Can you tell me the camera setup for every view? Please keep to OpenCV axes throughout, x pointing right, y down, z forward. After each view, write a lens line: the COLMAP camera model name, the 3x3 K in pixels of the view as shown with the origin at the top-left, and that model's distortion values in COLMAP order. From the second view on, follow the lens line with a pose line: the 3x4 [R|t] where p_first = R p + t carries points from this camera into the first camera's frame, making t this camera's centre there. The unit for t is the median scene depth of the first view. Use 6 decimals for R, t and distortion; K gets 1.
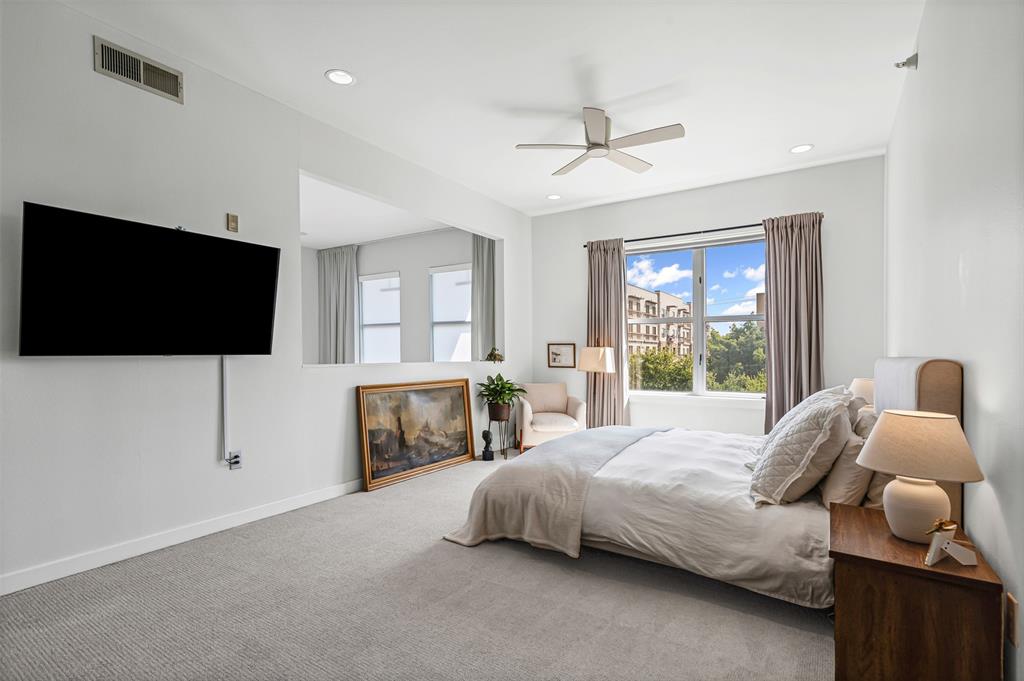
lens RADIAL K [[498.4, 0, 513.5], [0, 498.4, 358.2], [0, 0, 1]] dist [0.002987, 0.001437]
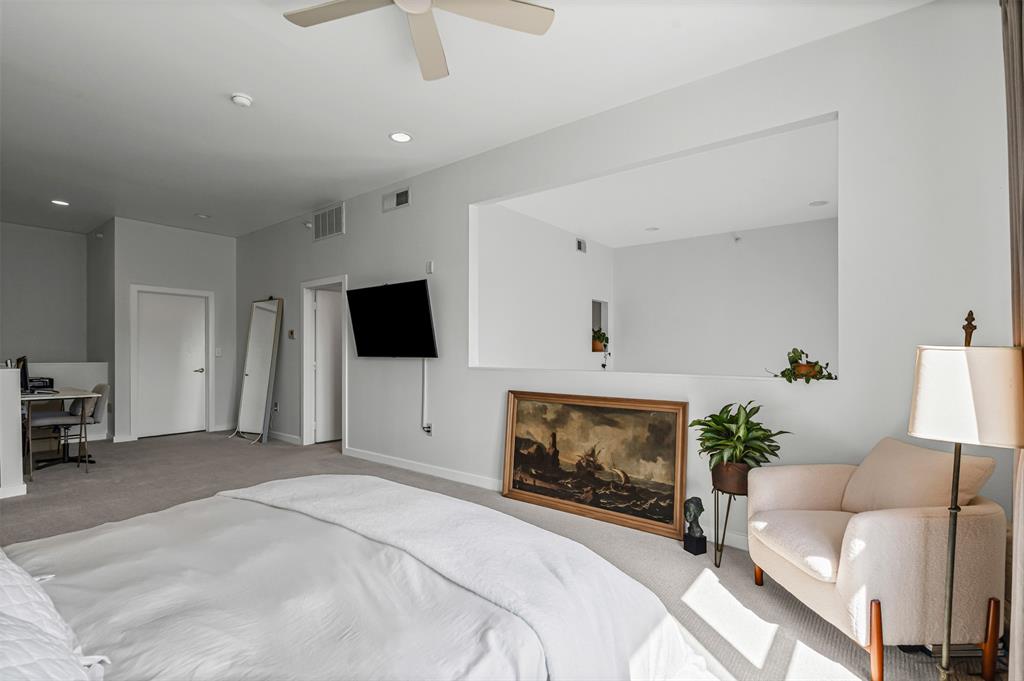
lens RADIAL K [[477.5, 0, 507.0], [0, 477.5, 356.8], [0, 0, 1]] dist [-0.000639, 0.000373]
pose [[-0.086369, 0.003426, -0.996257, 0.594411], [-0.021120, 0.999763, 0.005269, -0.015273], [0.996039, 0.021496, -0.086276, 0.987300]]
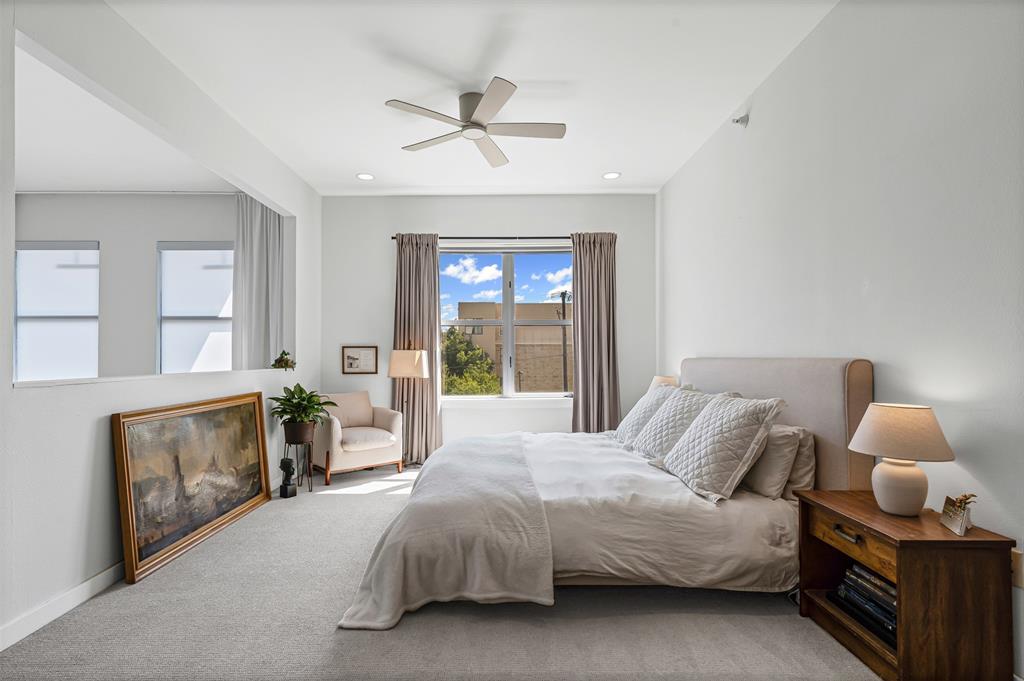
lens RADIAL K [[489.5, 0, 513.6], [0, 489.5, 345.9], [0, 0, 1]] dist [0.001065, 0.000889]
pose [[0.830115, 0.003209, 0.557582, -0.220690], [0.014459, 0.999523, -0.027278, -0.003986], [-0.557404, 0.030706, 0.829673, 0.202183]]
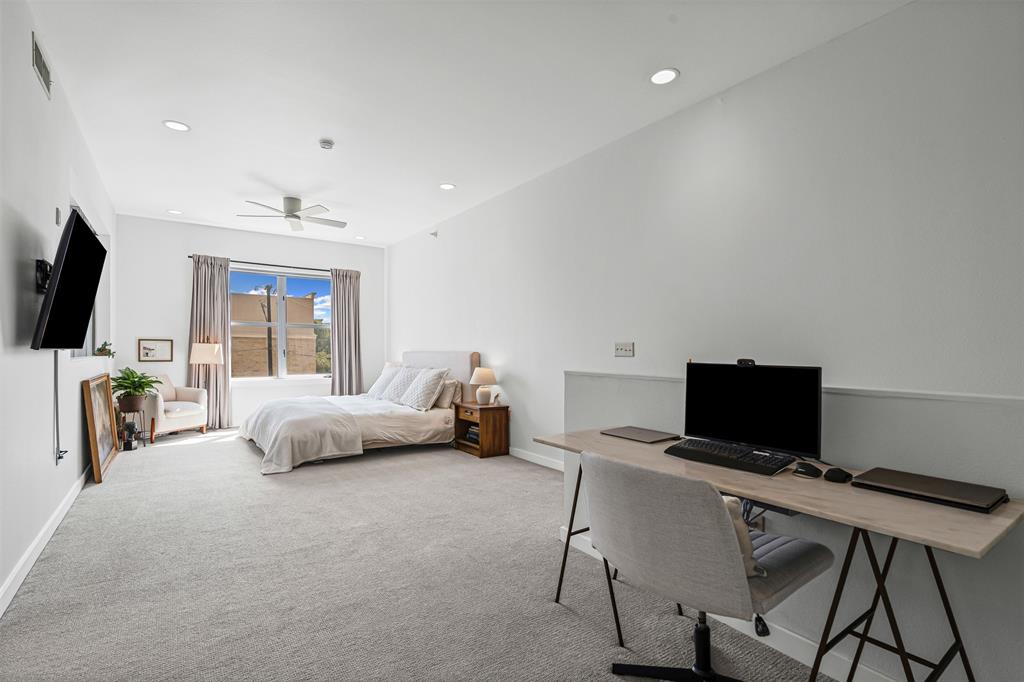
lens RADIAL K [[474.7, 0, 497.9], [0, 474.7, 358.4], [0, 0, 1]] dist [-0.001303, -0.000051]
pose [[0.383428, -0.015703, 0.923437, -0.807568], [0.004313, 0.999875, 0.015212, -0.001076], [-0.923561, -0.001850, 0.383448, -0.123909]]
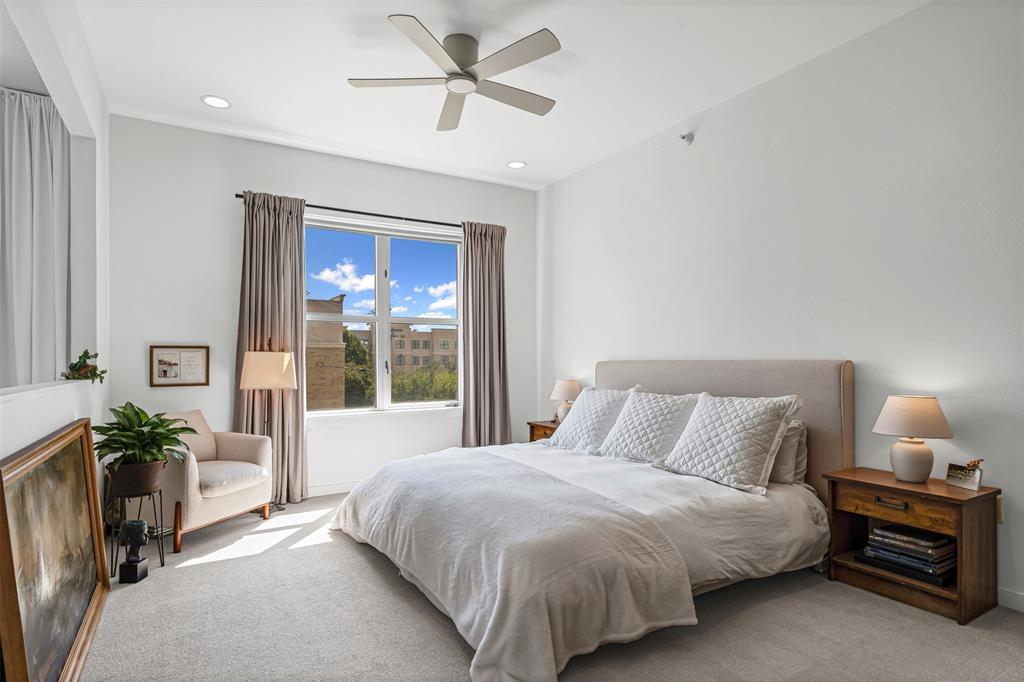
lens RADIAL K [[532.9, 0, 500.5], [0, 532.9, 357.3], [0, 0, 1]] dist [0.004907, 0.000351]
pose [[0.444137, -0.004975, 0.895945, -0.433194], [0.019192, 0.999808, -0.003962, -0.008290], [-0.895753, 0.018954, 0.444147, 0.518581]]
